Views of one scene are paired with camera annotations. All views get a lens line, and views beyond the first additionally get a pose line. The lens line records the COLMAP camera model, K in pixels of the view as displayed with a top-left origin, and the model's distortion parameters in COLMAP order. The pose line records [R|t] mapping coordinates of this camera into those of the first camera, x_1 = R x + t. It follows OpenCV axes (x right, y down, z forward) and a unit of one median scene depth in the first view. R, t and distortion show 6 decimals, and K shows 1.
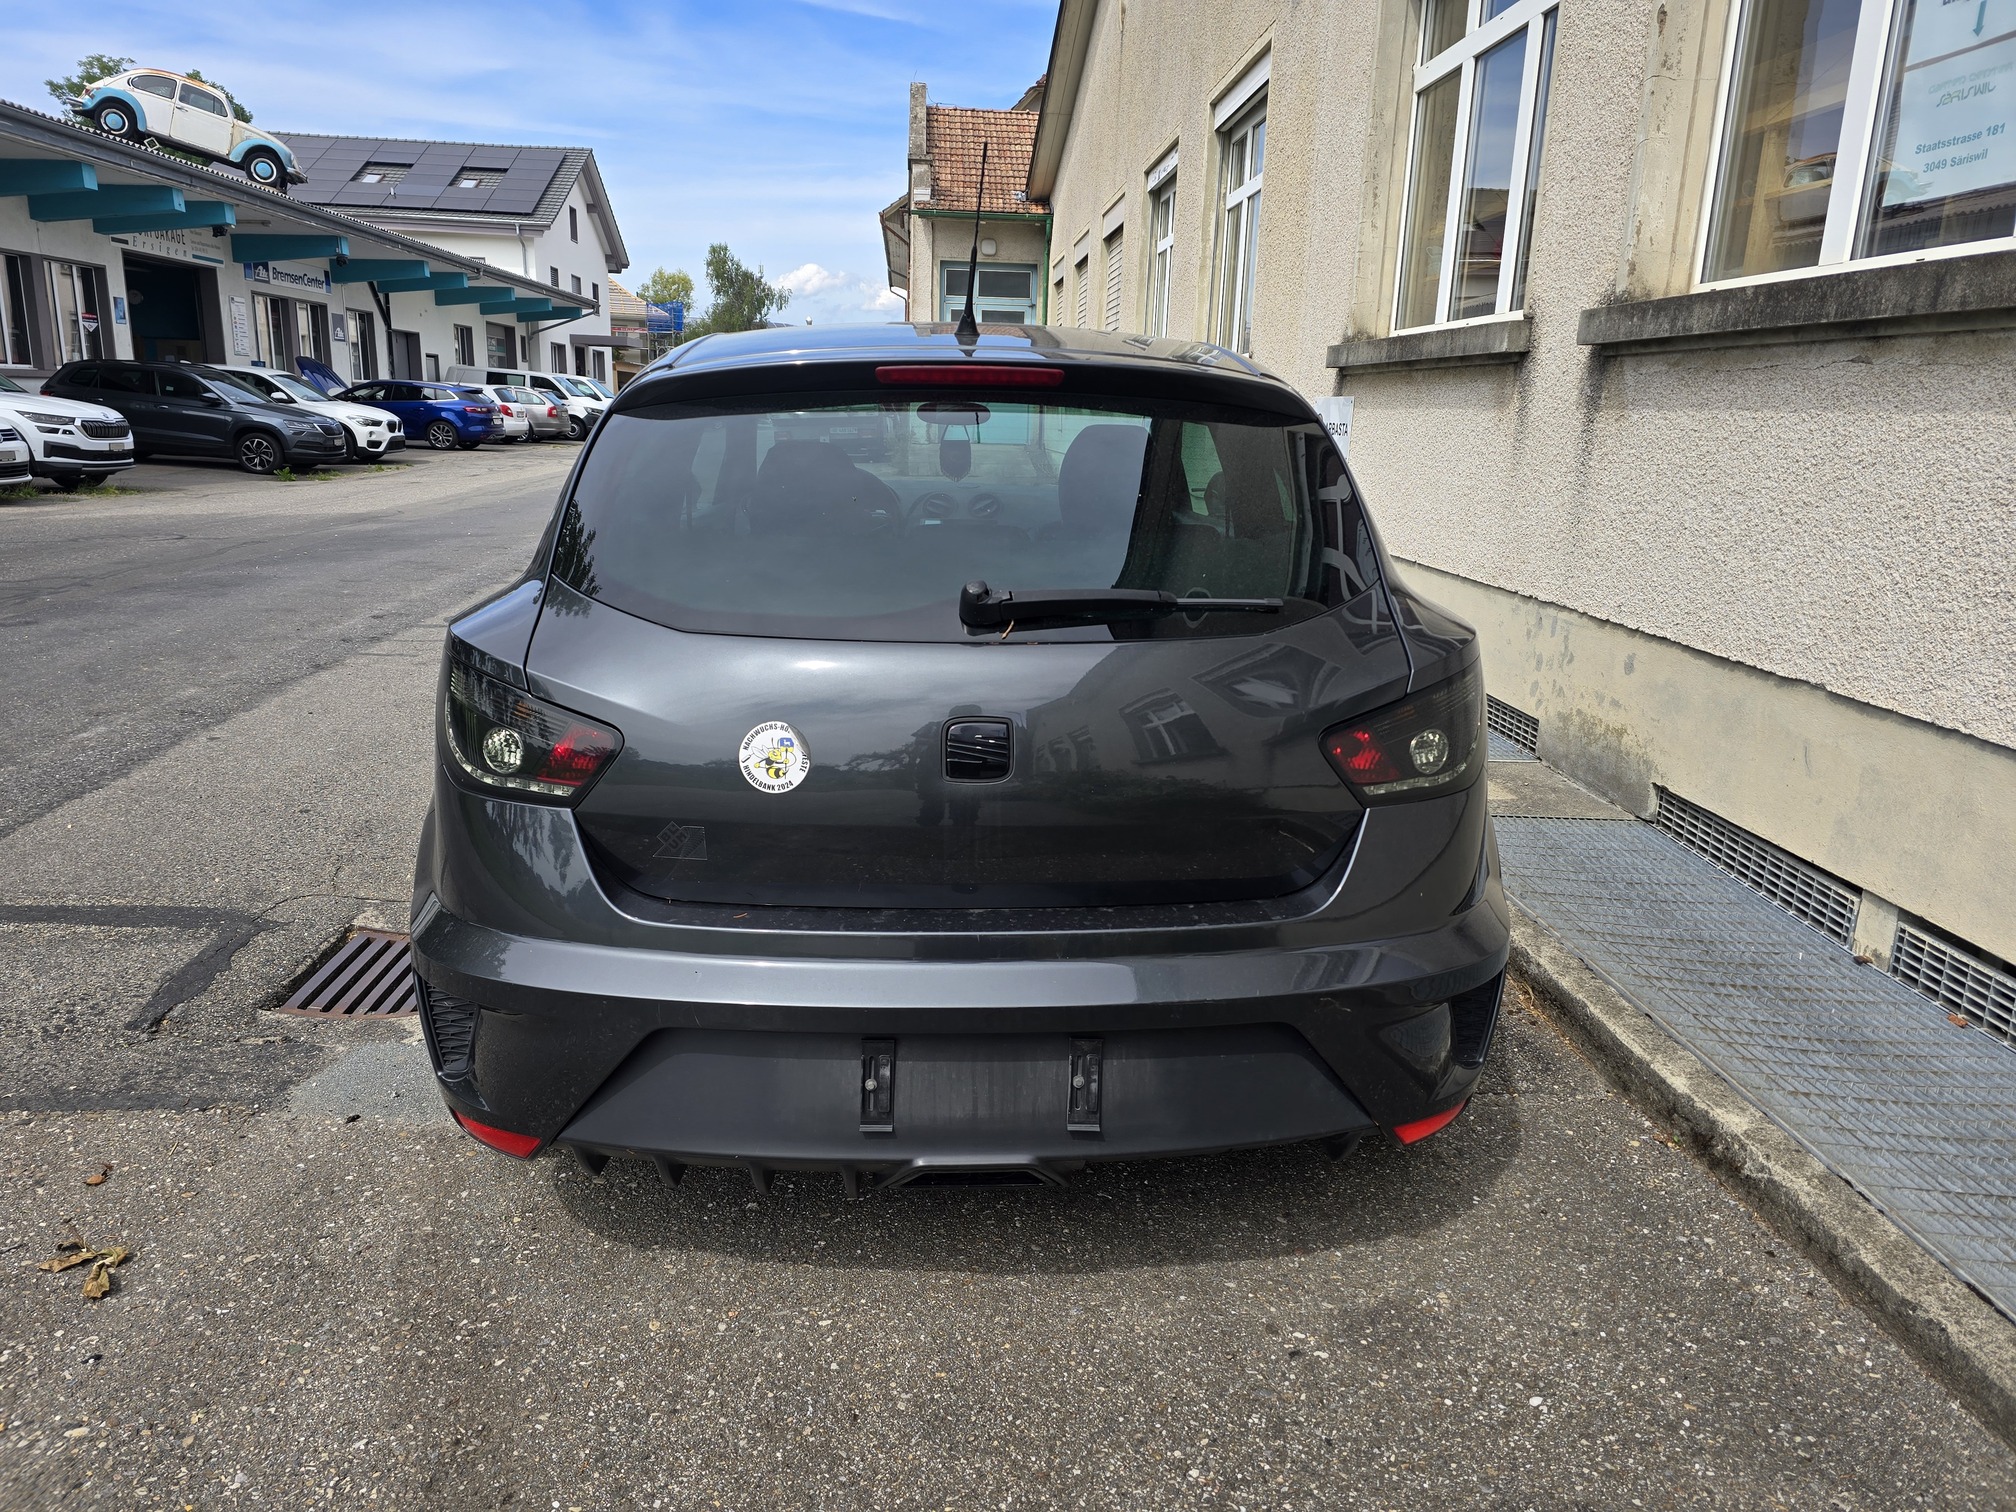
lens RADIAL K [[1323.1, 0, 1053.4], [0, 1323.1, 735.7], [0, 0, 1]] dist [0.052851, -0.044390]
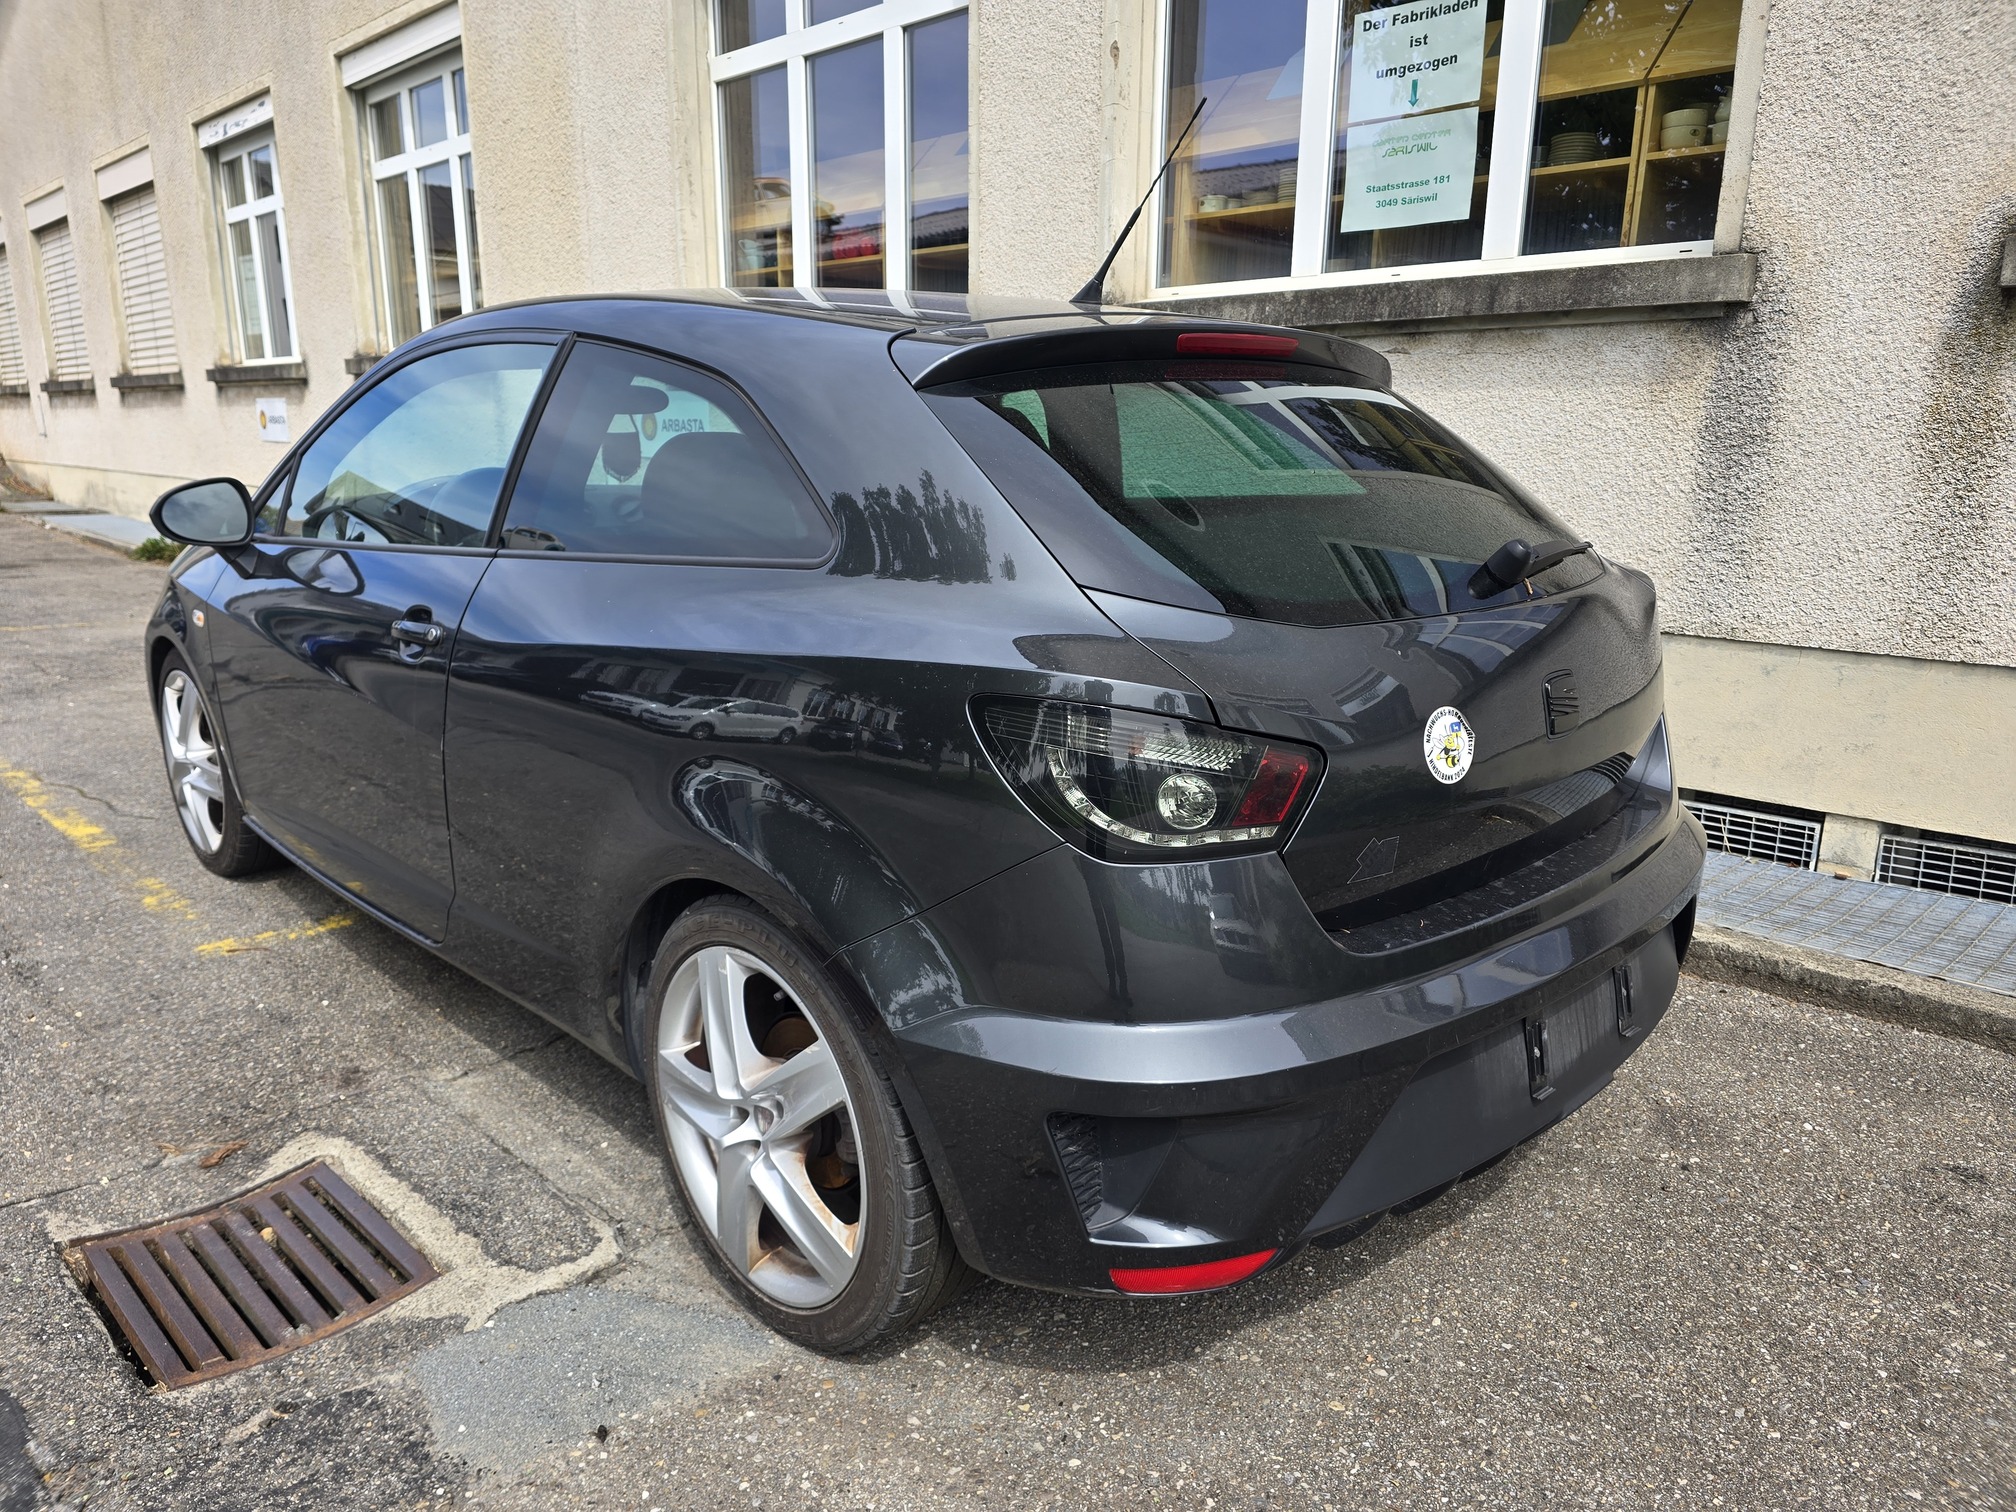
lens RADIAL K [[1313.4, 0, 1008.0], [0, 1313.4, 756.0], [0, 0, 1]] dist [0.052433, -0.047414]
pose [[0.765548, -0.179121, 0.617941, -0.514875], [0.169752, 0.982664, 0.074543, -0.049597], [-0.620580, 0.047831, 0.782683, 0.230176]]
